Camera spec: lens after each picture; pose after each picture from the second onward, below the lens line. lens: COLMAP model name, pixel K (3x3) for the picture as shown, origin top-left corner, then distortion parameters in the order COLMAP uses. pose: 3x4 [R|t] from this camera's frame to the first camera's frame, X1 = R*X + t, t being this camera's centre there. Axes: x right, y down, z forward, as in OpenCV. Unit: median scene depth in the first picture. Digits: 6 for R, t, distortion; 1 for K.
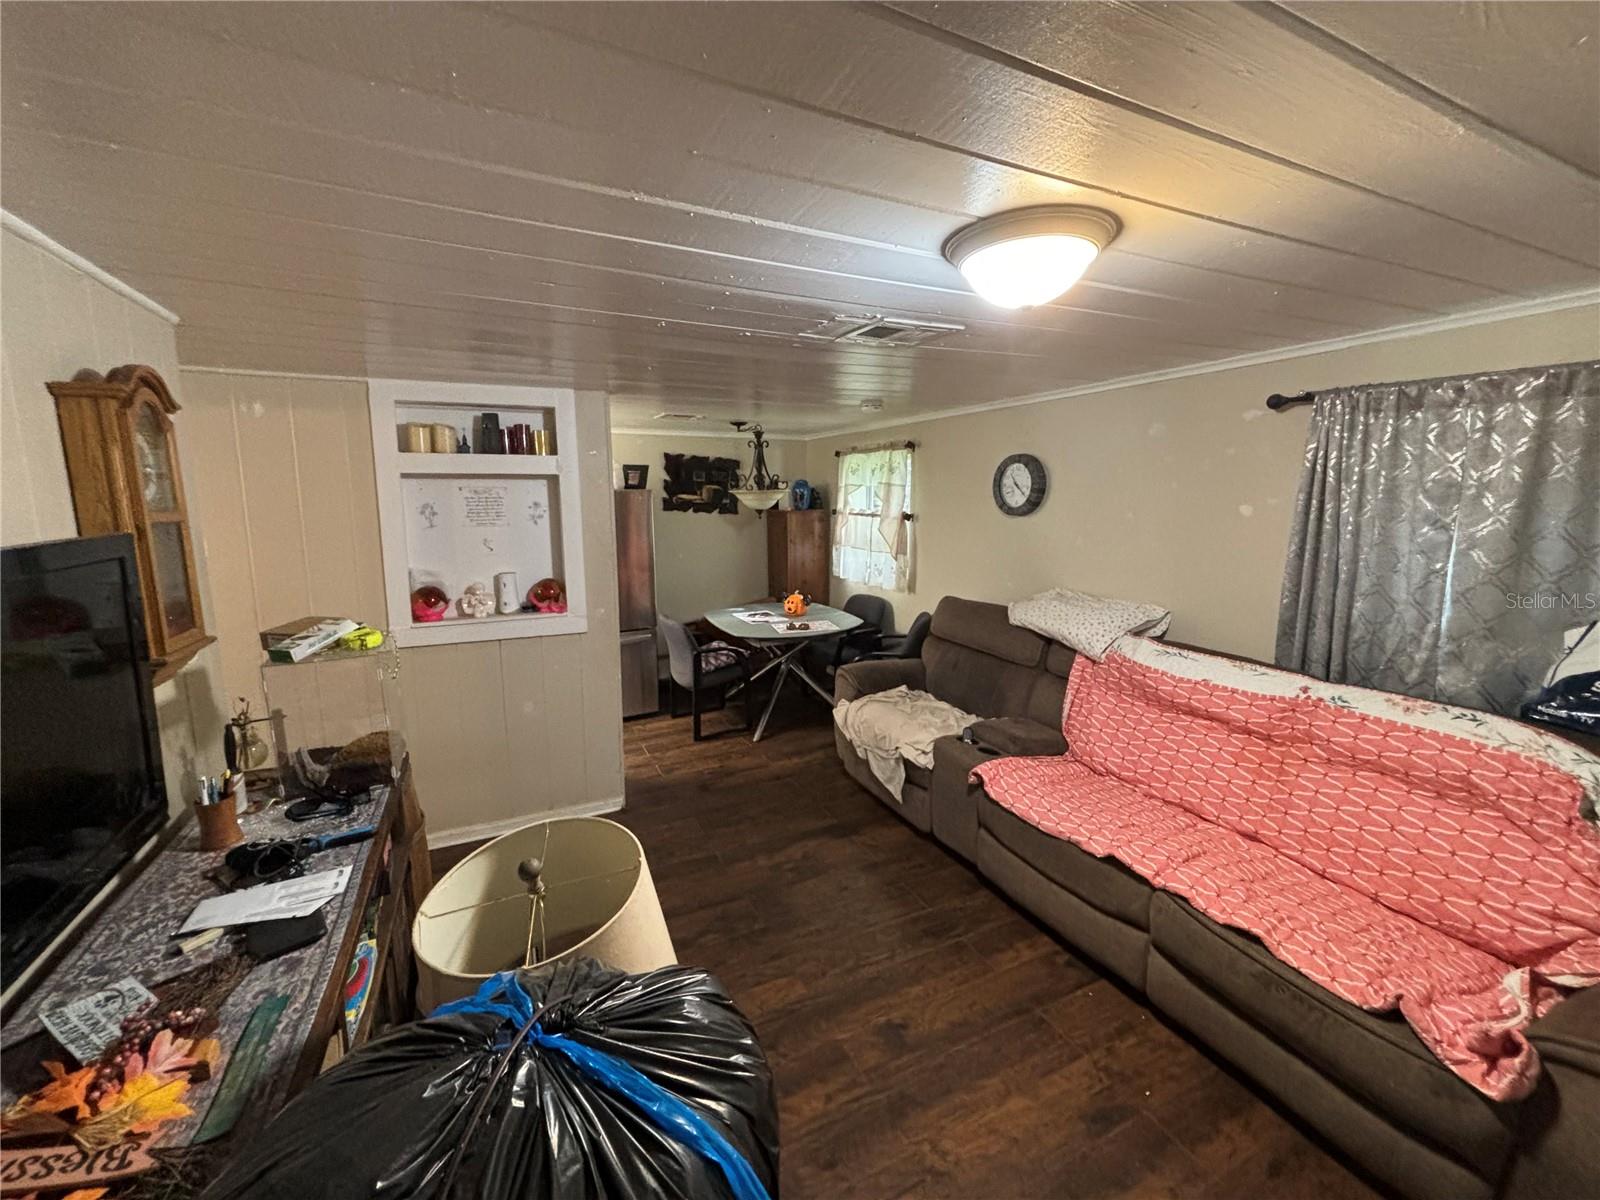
lens RADIAL K [[650.6, 0, 794.3], [0, 650.6, 604.4], [0, 0, 1]] dist [0.001701, 0.002341]
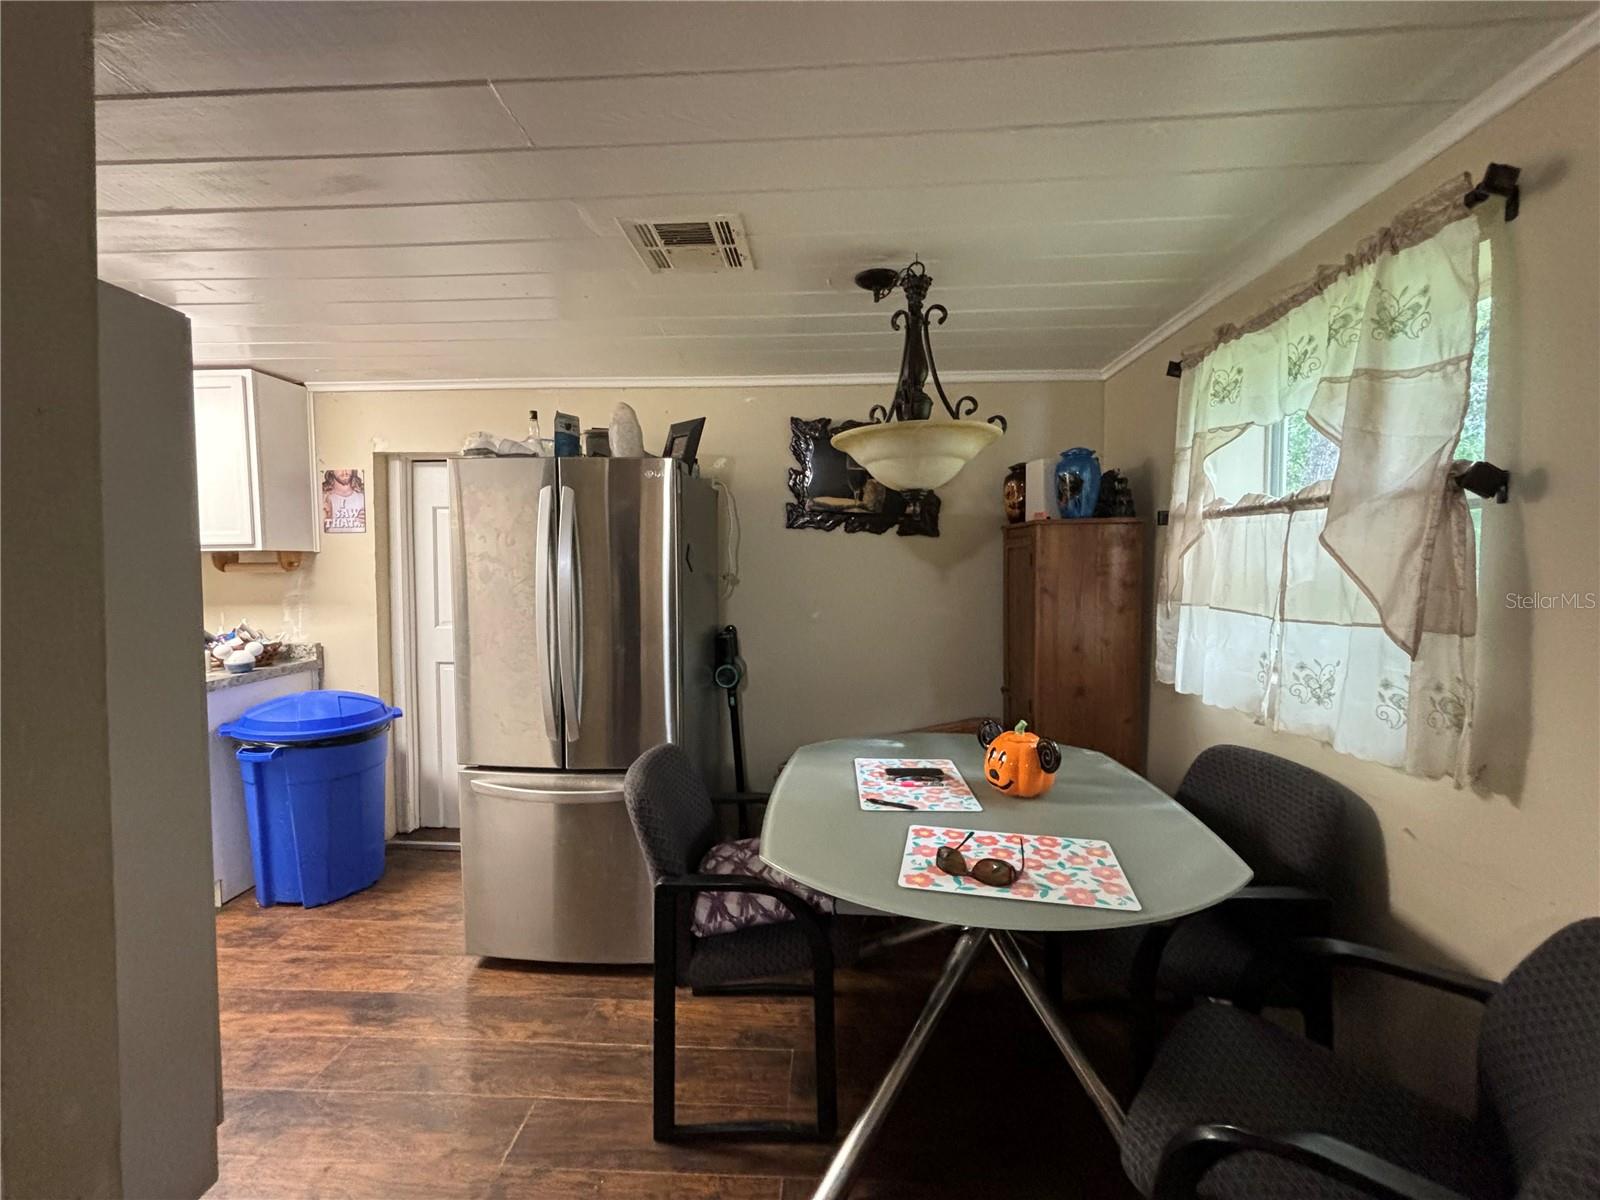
lens RADIAL K [[650.6, 0, 793.4], [0, 650.6, 592.9], [0, 0, 1]] dist [0.001701, 0.002341]
pose [[0.875535, 0.024833, -0.482517, 0.067528], [-0.086996, 0.990458, -0.106882, -0.043953], [0.475259, 0.135556, 0.869341, 0.667623]]
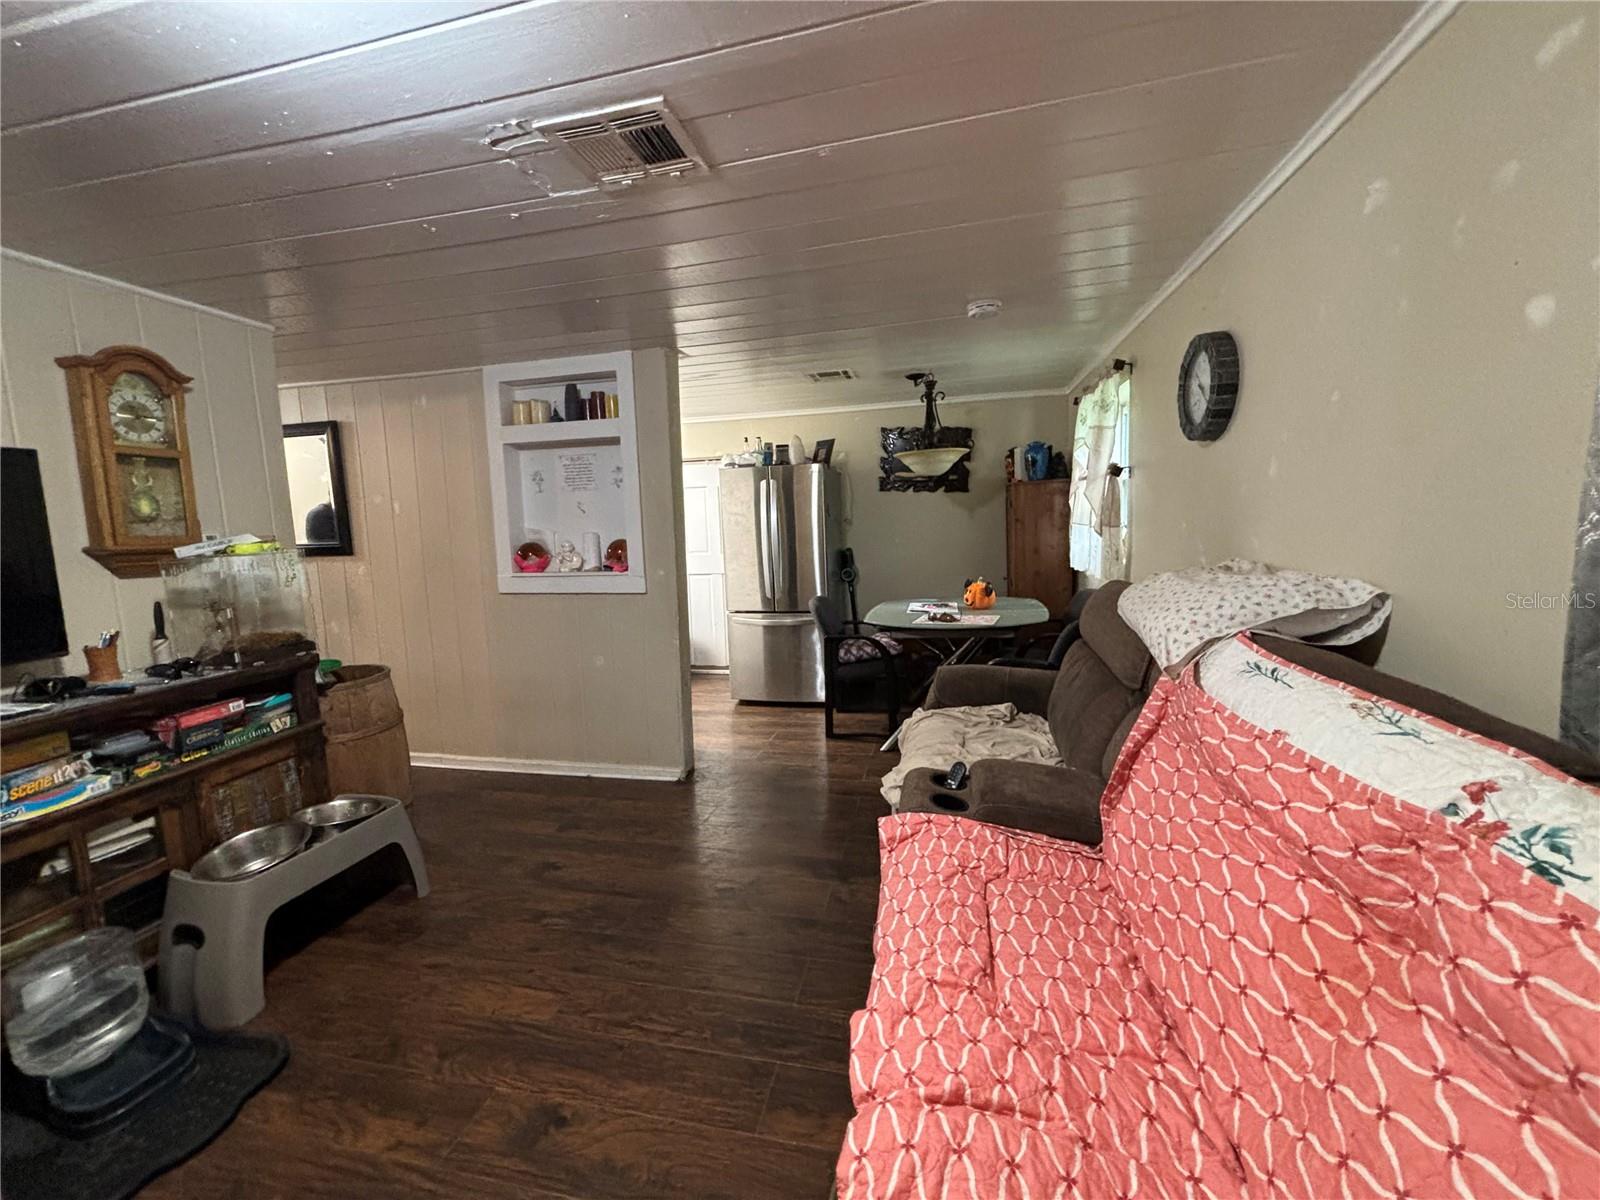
lens RADIAL K [[650.6, 0, 792.2], [0, 650.6, 602.0], [0, 0, 1]] dist [0.001701, 0.002341]
pose [[0.778192, 0.055765, -0.625546, 0.342867], [-0.074550, 0.997210, -0.003844, 0.031041], [0.623586, 0.049625, 0.780178, 0.256689]]
